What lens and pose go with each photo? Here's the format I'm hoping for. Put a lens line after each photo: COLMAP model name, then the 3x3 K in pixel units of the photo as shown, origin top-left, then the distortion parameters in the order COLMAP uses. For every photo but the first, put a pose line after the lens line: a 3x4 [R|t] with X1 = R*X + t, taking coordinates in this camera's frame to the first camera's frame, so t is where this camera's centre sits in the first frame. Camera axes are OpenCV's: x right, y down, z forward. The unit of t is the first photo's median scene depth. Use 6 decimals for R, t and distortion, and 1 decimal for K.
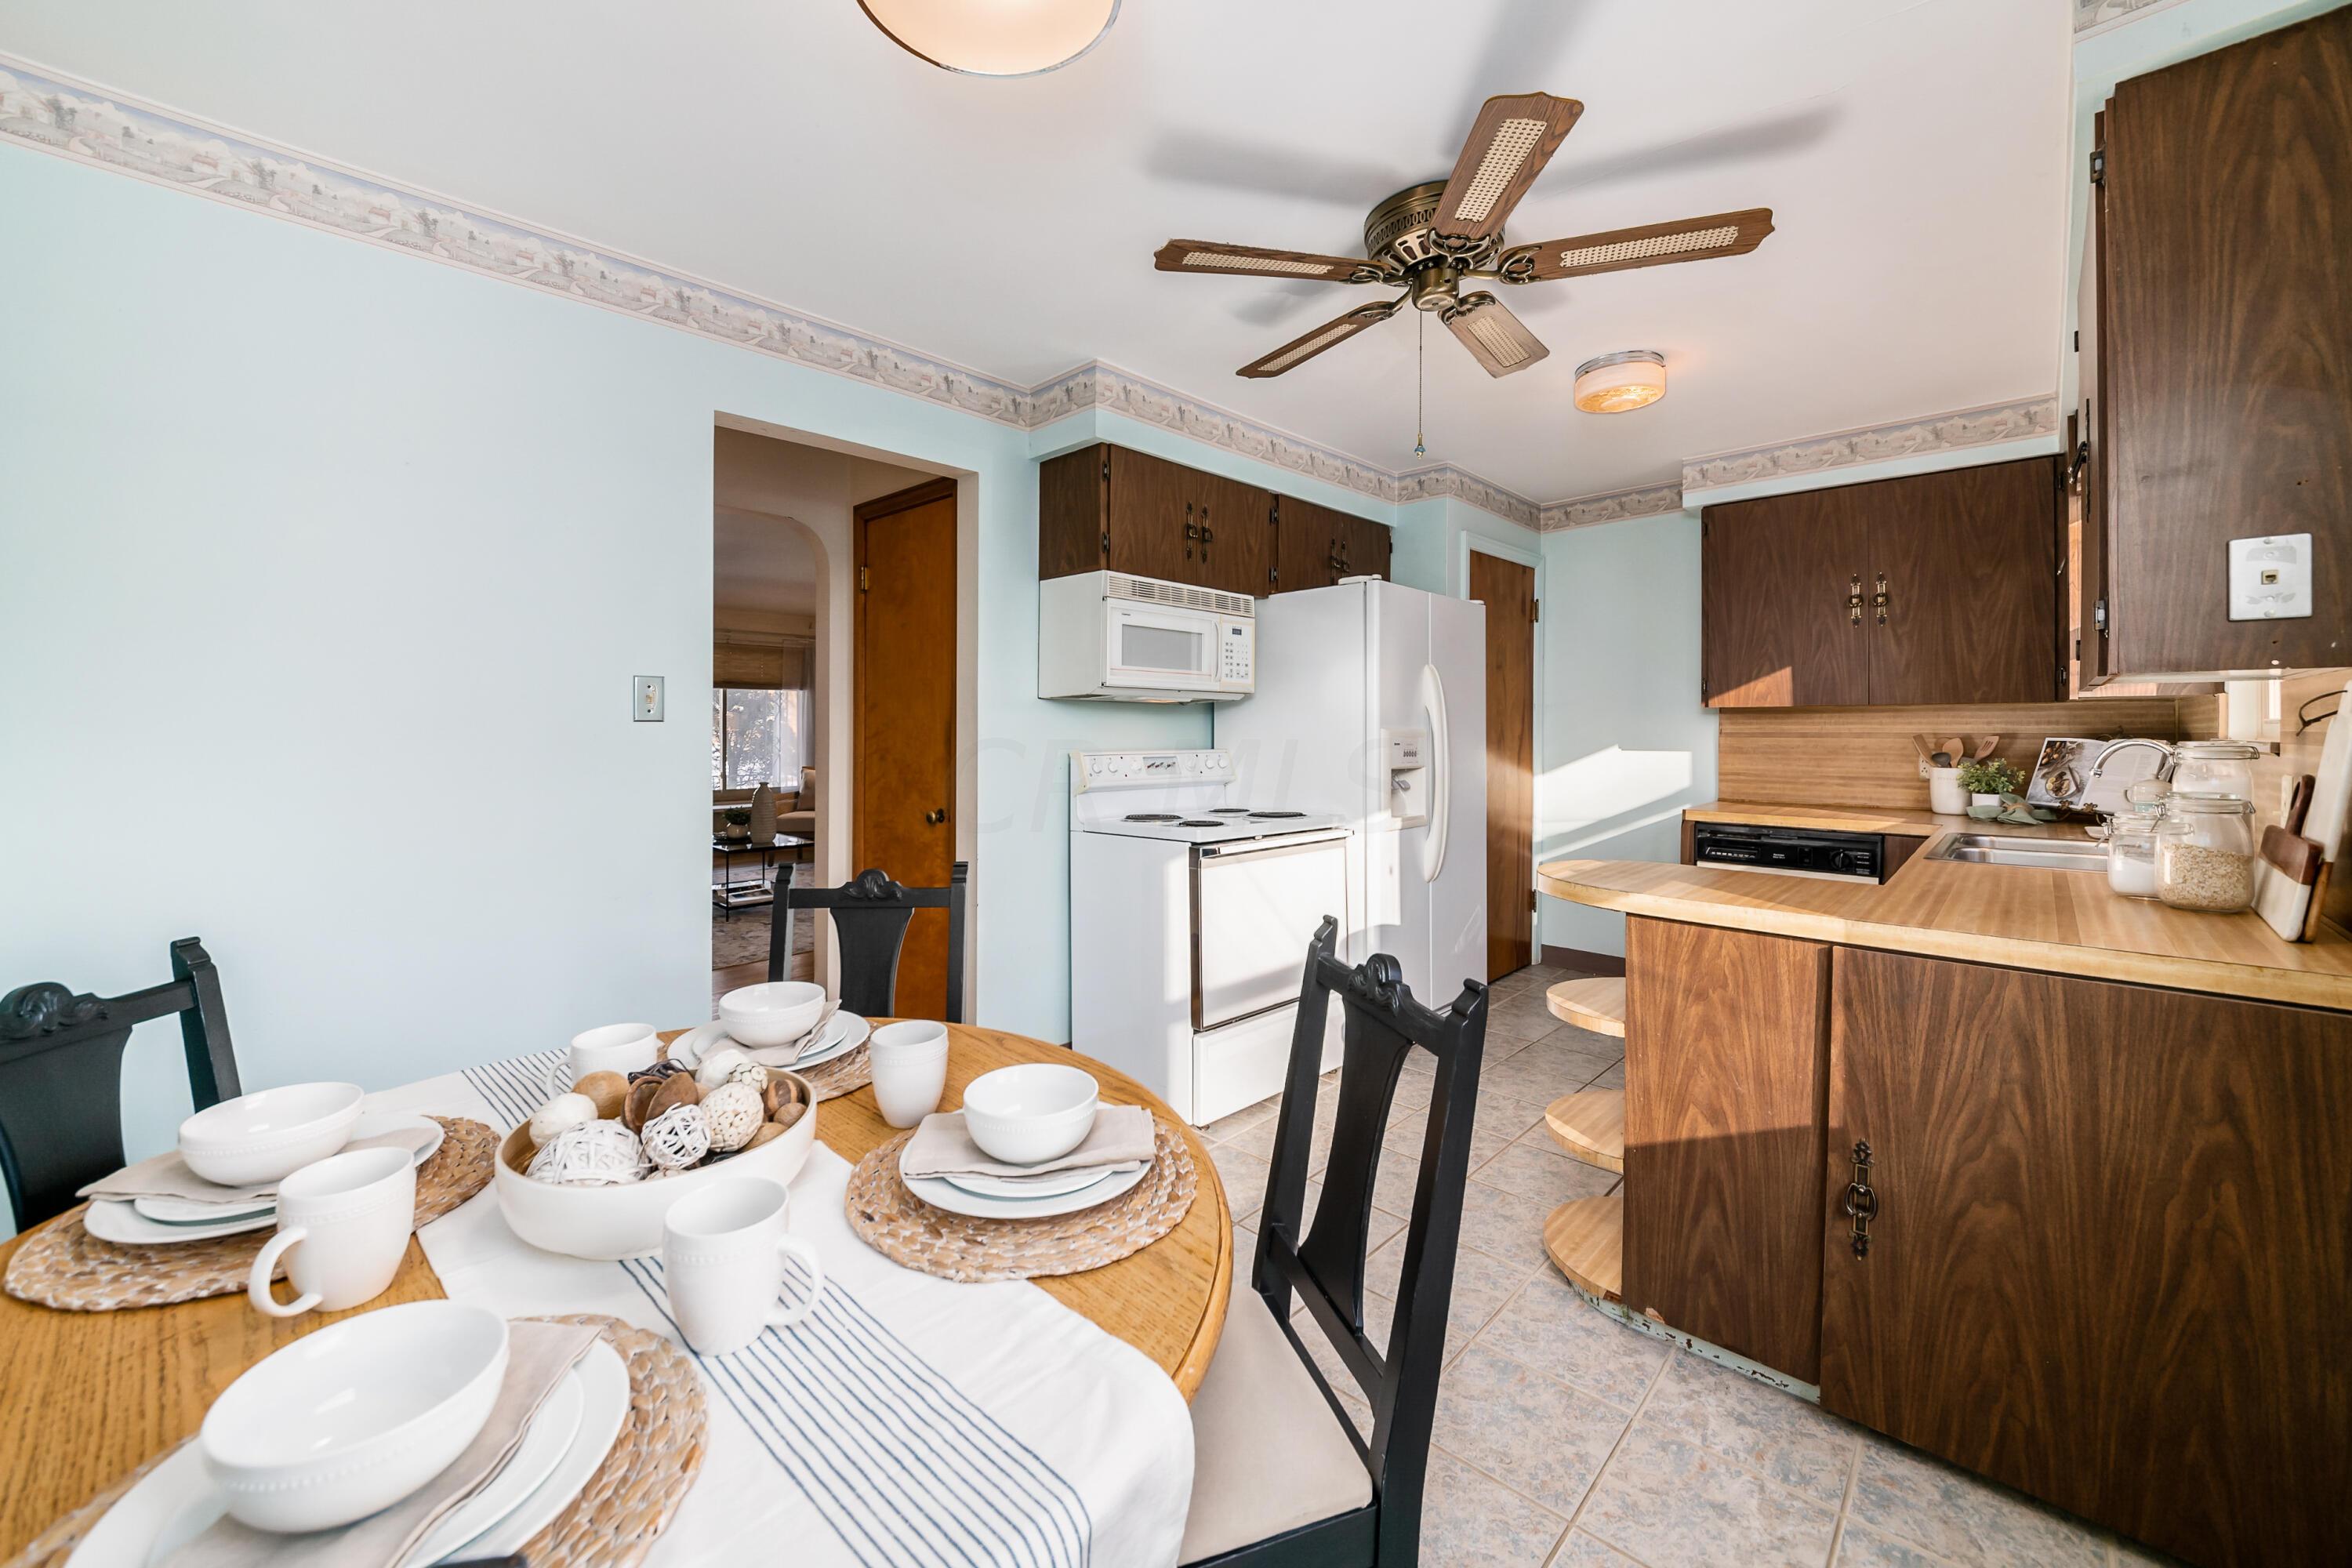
lens RADIAL K [[930.7, 0, 1176.6], [0, 930.7, 714.4], [0, 0, 1]] dist [0.000671, 0.000038]
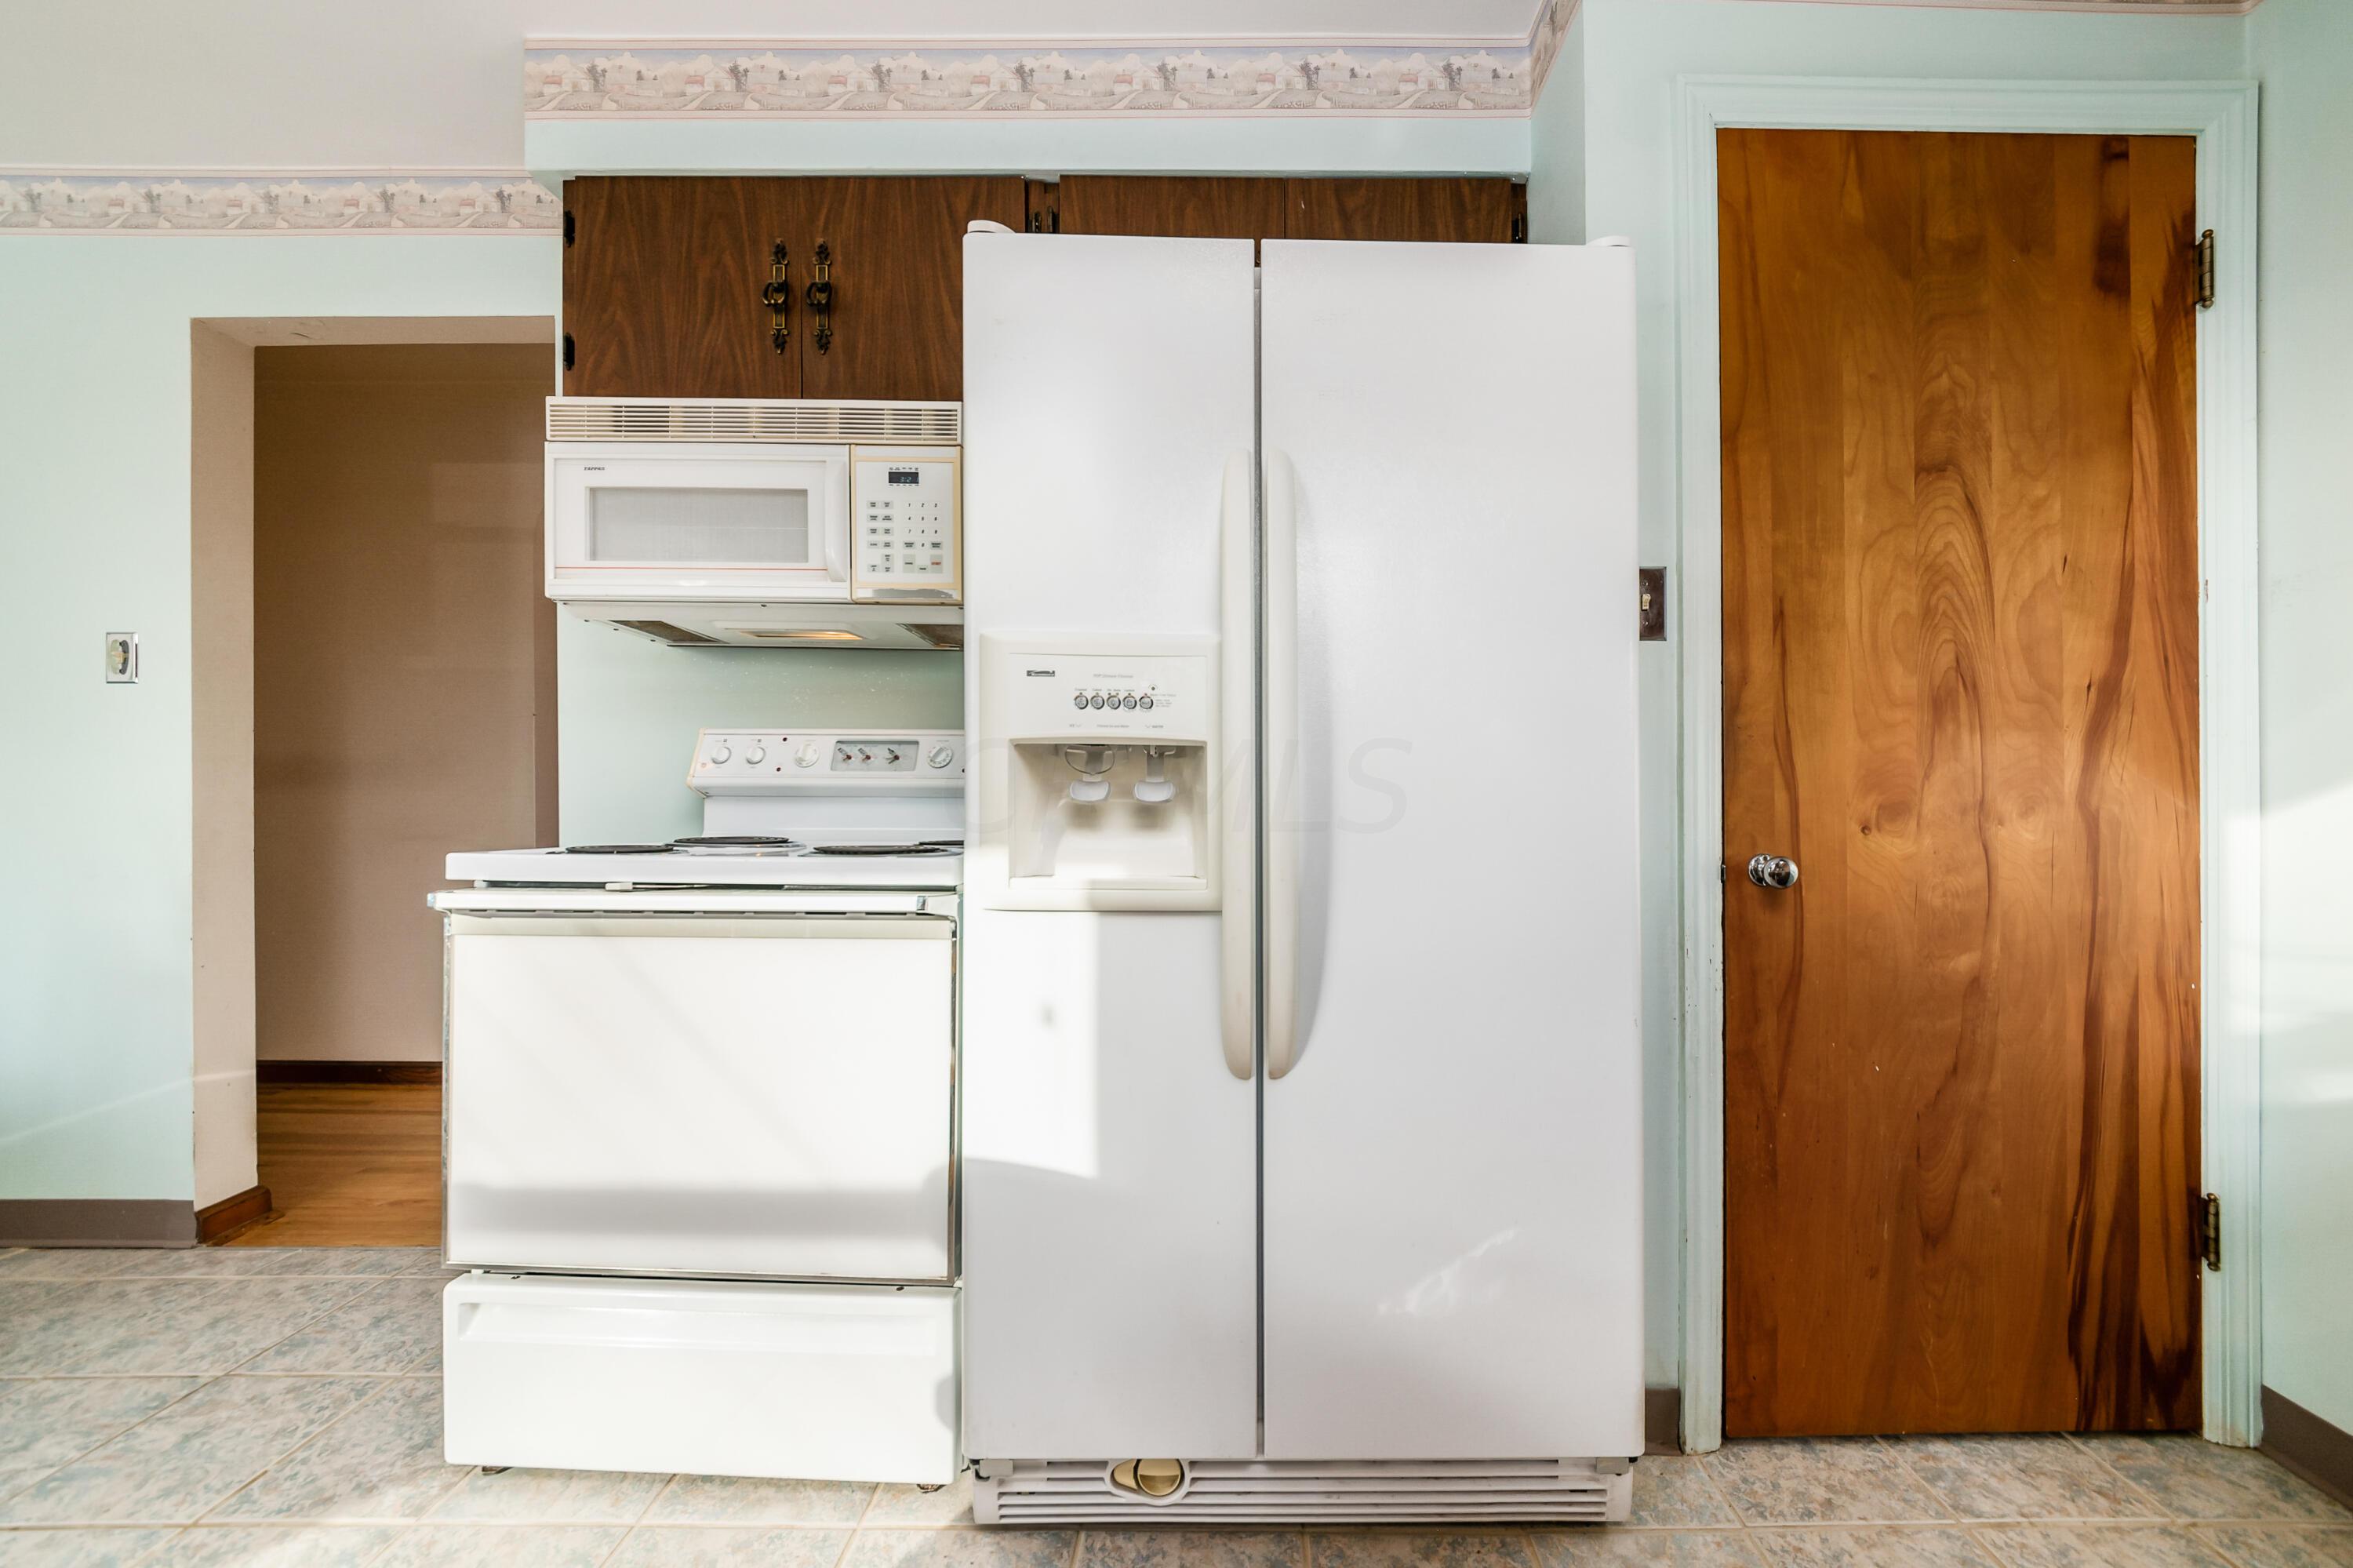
lens RADIAL K [[901.9, 0, 1176.5], [0, 901.9, 784.0], [0, 0, 1]] dist [-0.002294, -0.000287]
pose [[0.684176, -0.005221, -0.729298, 0.511940], [0.004310, 0.999986, -0.003116, 0.076267], [0.729304, -0.001011, 0.684189, 0.777706]]
